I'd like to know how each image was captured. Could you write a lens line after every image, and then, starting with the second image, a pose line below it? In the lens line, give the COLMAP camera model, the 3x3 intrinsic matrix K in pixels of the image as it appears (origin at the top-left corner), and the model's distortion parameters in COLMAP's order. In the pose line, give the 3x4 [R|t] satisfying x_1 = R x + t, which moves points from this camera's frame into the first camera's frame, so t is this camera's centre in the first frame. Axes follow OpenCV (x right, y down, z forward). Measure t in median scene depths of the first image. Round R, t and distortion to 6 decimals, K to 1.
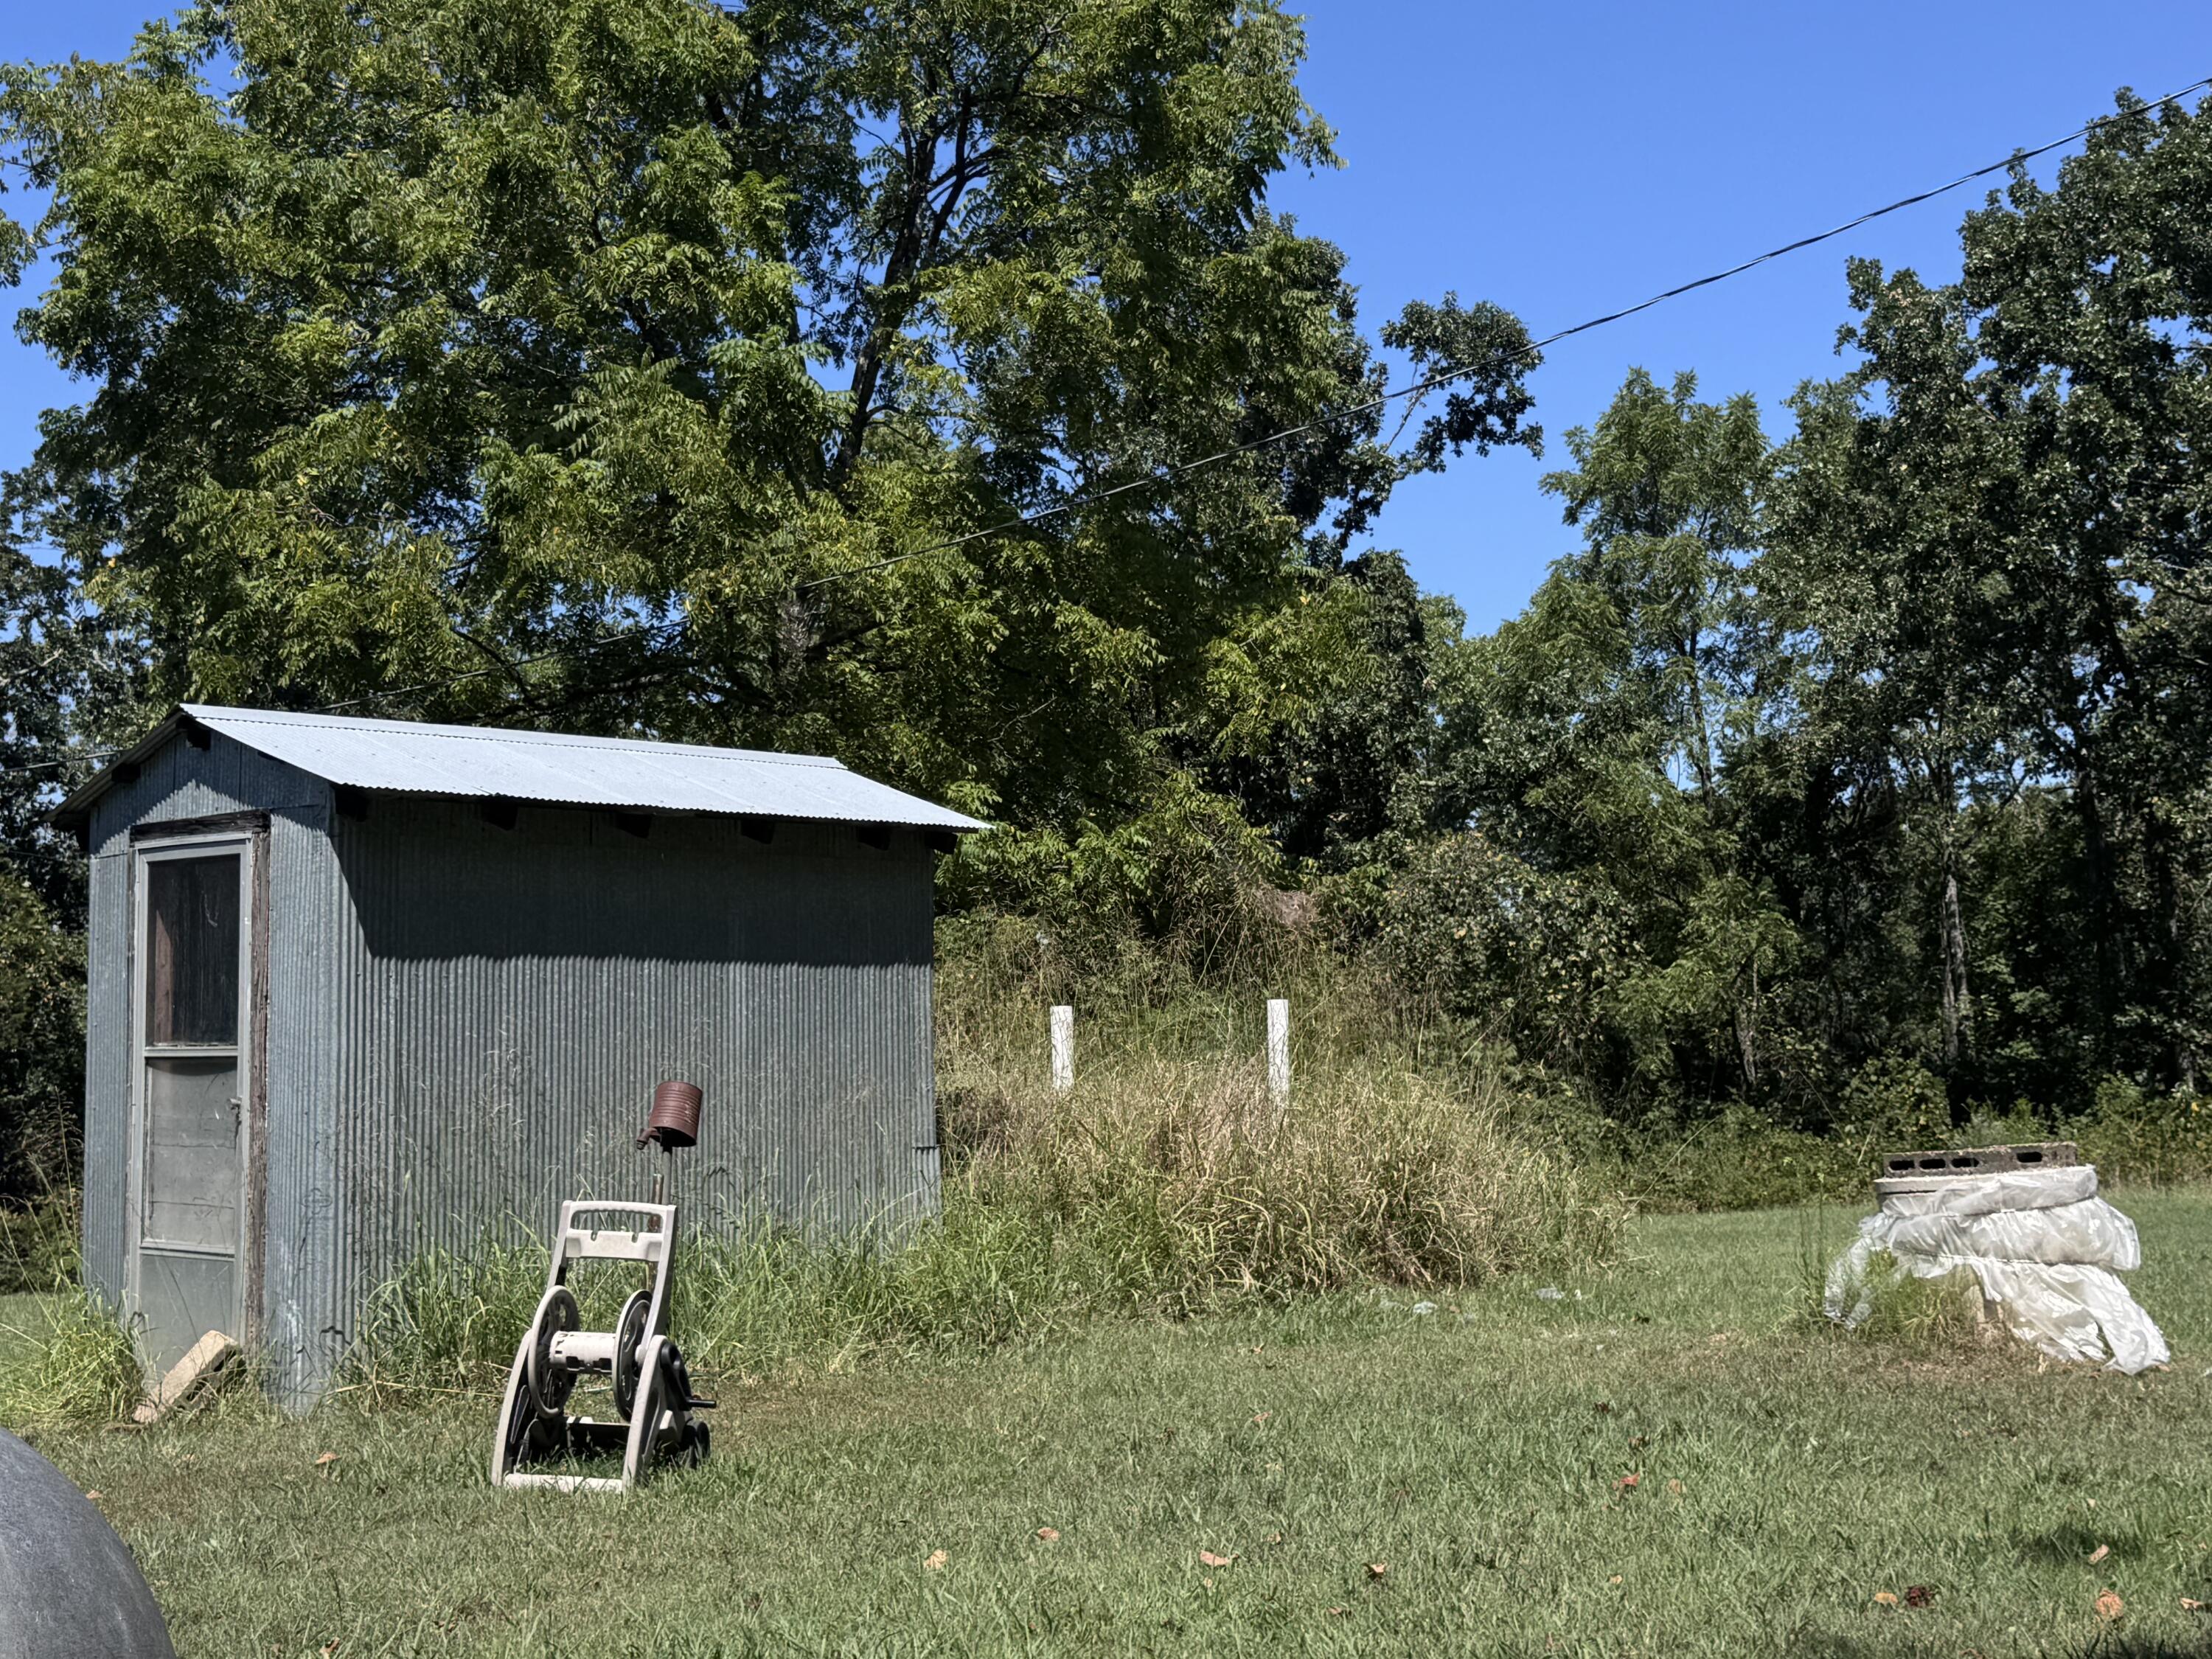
lens RADIAL K [[2993.2, 0, 1148.6], [0, 2993.2, 797.2], [0, 0, 1]] dist [0.121281, 0.000000]
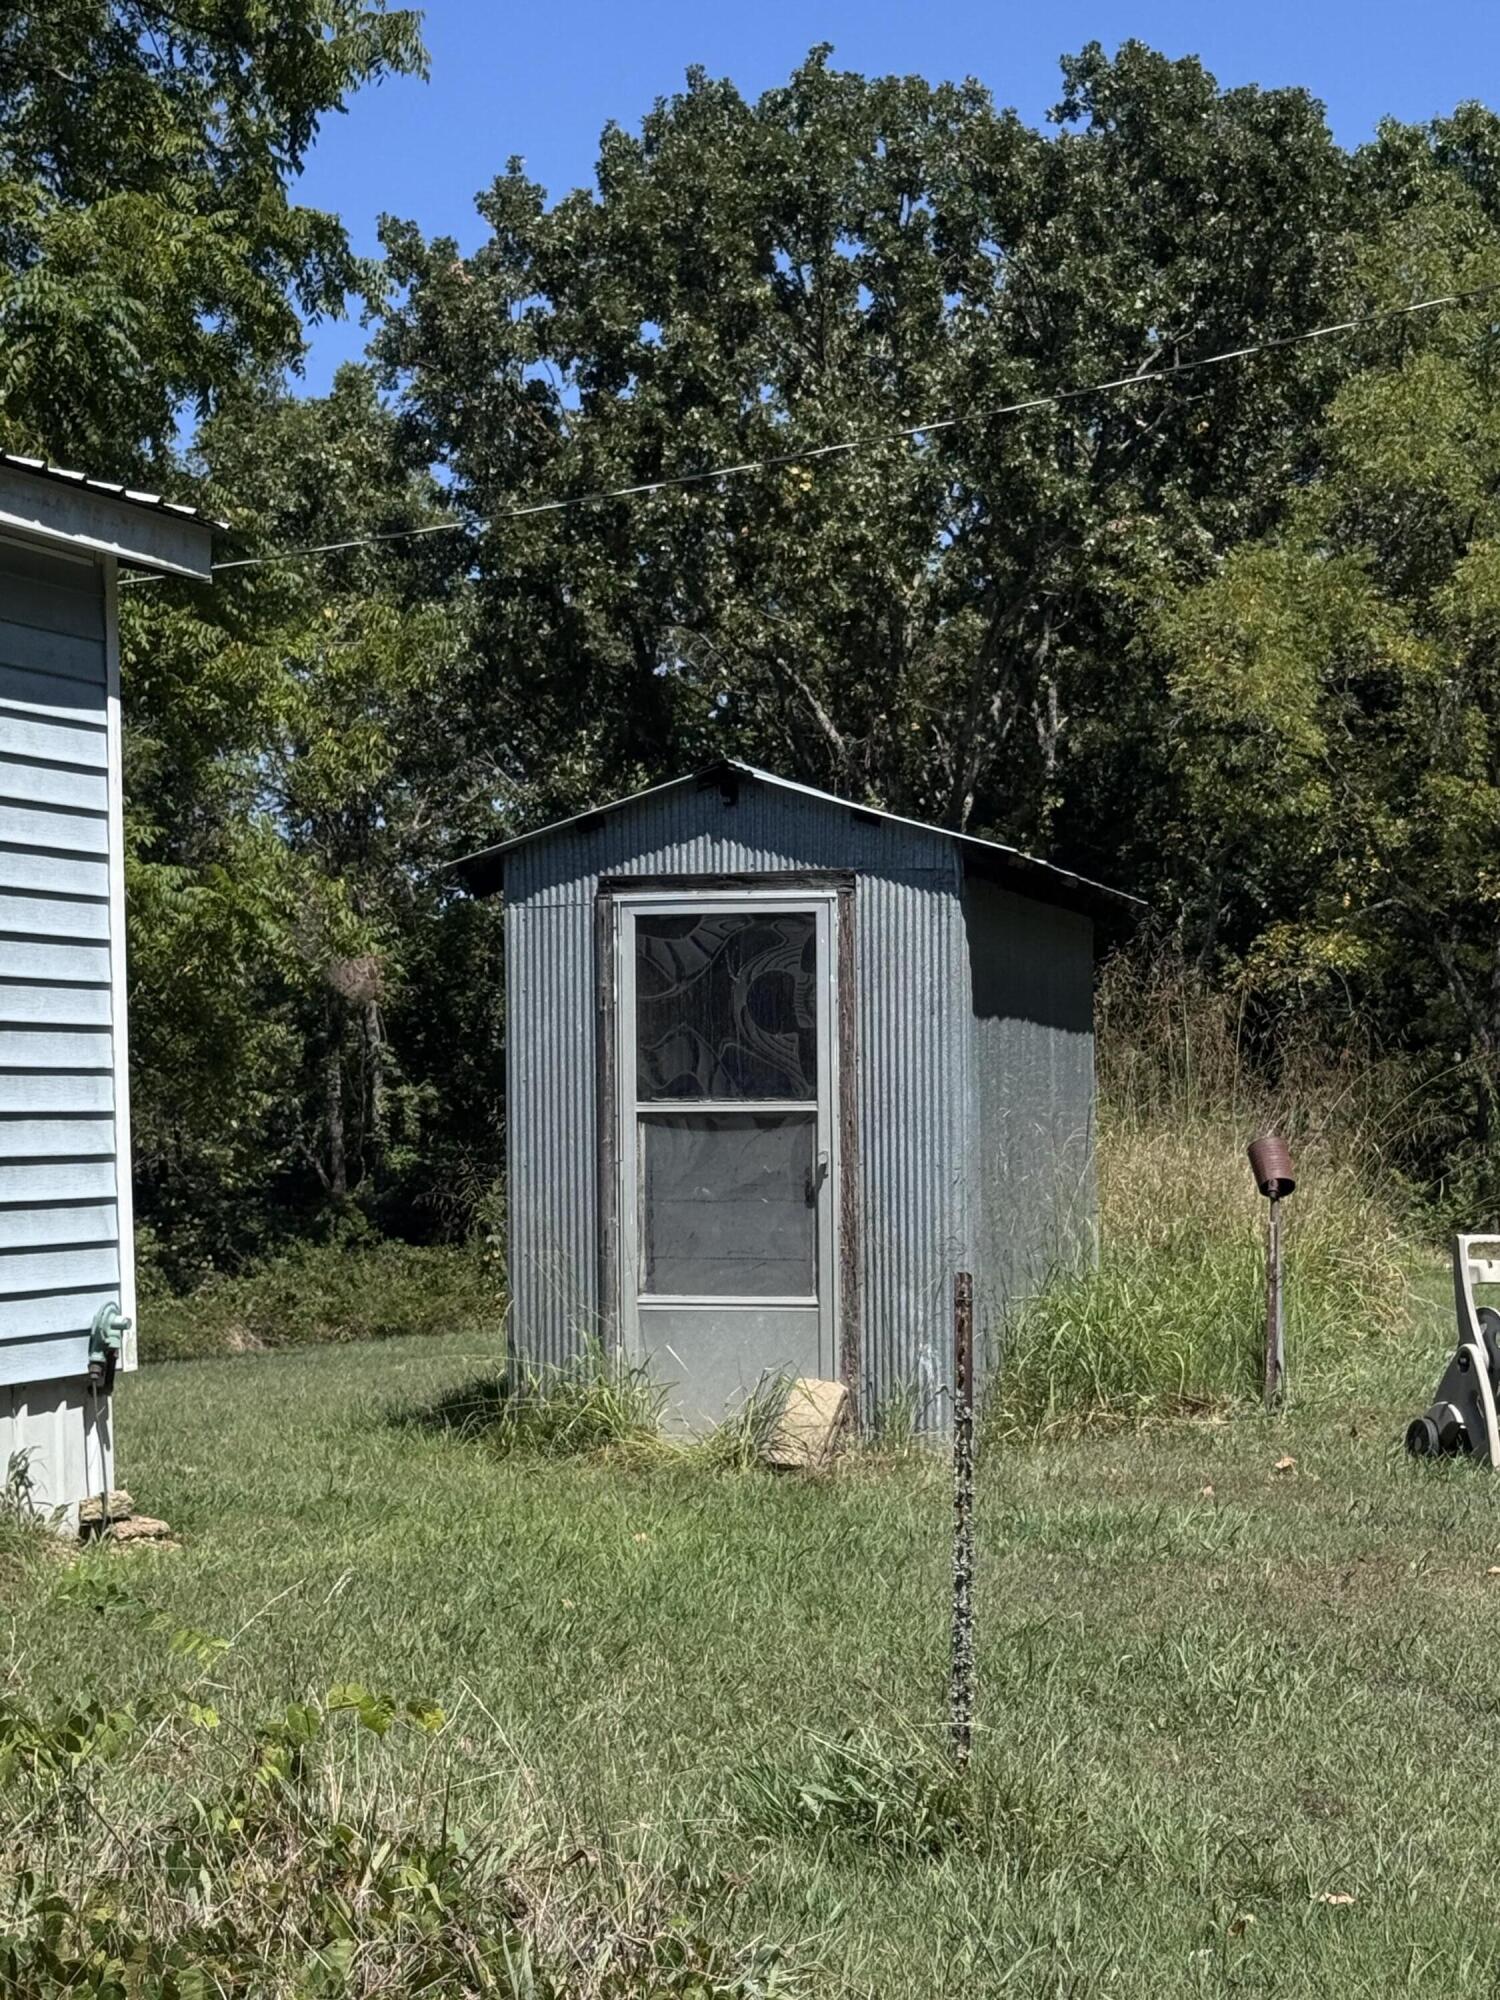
lens RADIAL K [[4059.7, 0, 749.2], [0, 4059.7, 1006.5], [0, 0, 1]] dist [0.250621, 0.000000]
pose [[0.856667, 0.018738, 0.515529, -0.995318], [-0.040294, 0.998717, 0.030657, 0.009295], [-0.514293, -0.047036, 0.856324, -0.148644]]
